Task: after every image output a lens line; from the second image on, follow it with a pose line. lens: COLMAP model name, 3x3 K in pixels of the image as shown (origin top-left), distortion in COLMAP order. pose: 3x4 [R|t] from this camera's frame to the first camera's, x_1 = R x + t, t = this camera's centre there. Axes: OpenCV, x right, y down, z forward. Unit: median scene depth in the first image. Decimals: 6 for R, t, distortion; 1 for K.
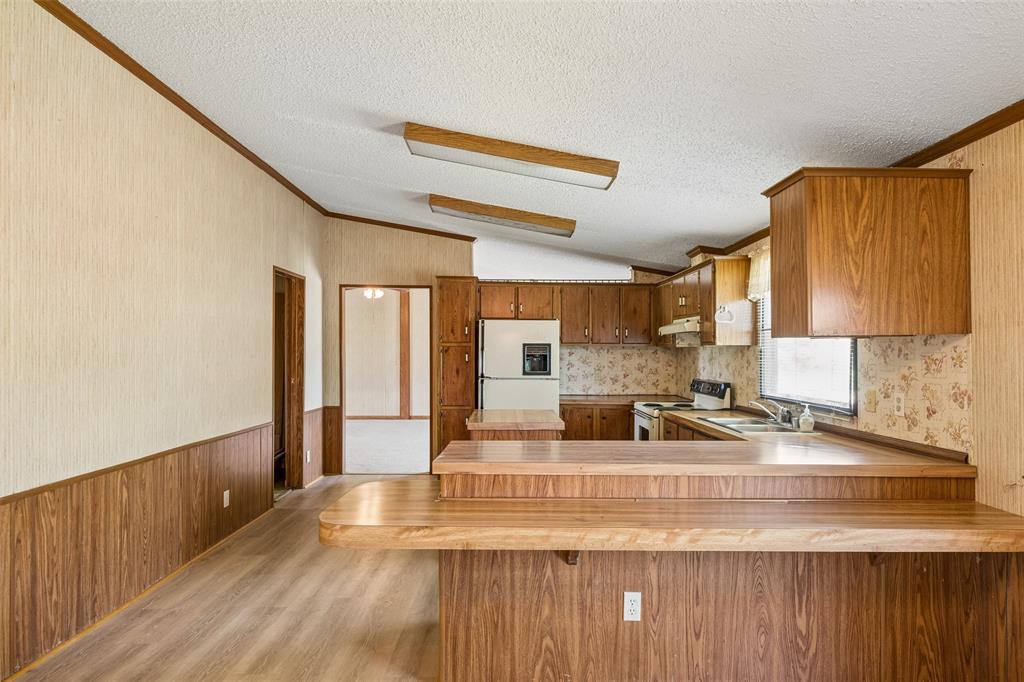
lens RADIAL K [[590.3, 0, 515.7], [0, 590.3, 354.9], [0, 0, 1]] dist [-0.002666, -0.000209]
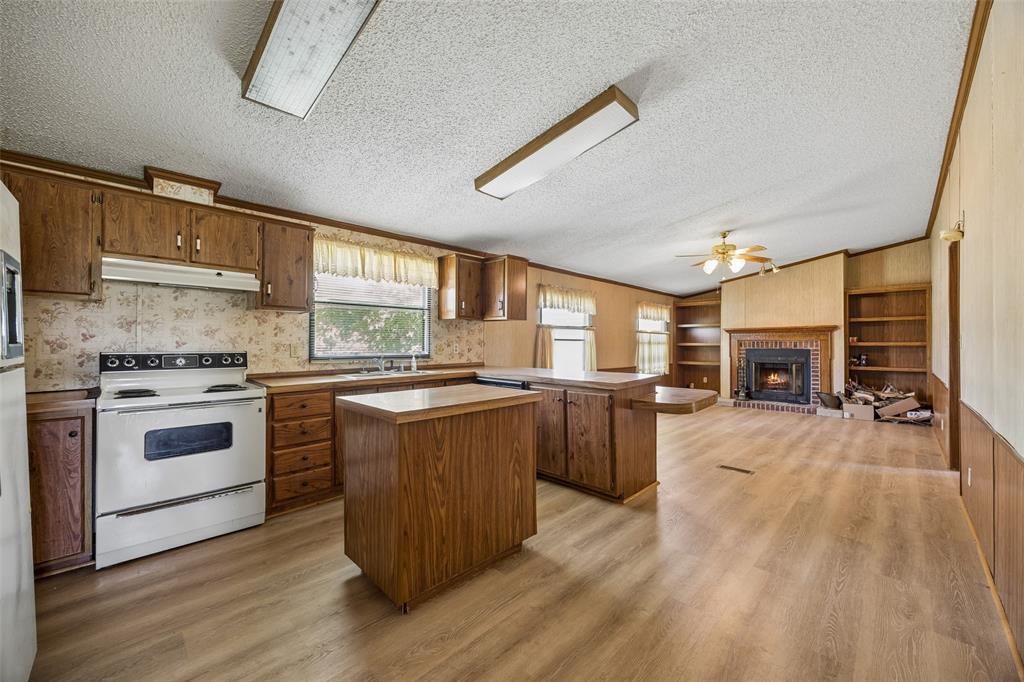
lens RADIAL K [[389.9, 0, 512.0], [0, 389.9, 341.0], [0, 0, 1]] dist [-0.001381, -0.000134]
pose [[-0.696212, -0.001480, 0.717835, -0.632592], [-0.004042, 0.999990, -0.001859, 0.055171], [-0.717825, -0.004195, -0.696211, 1.925558]]
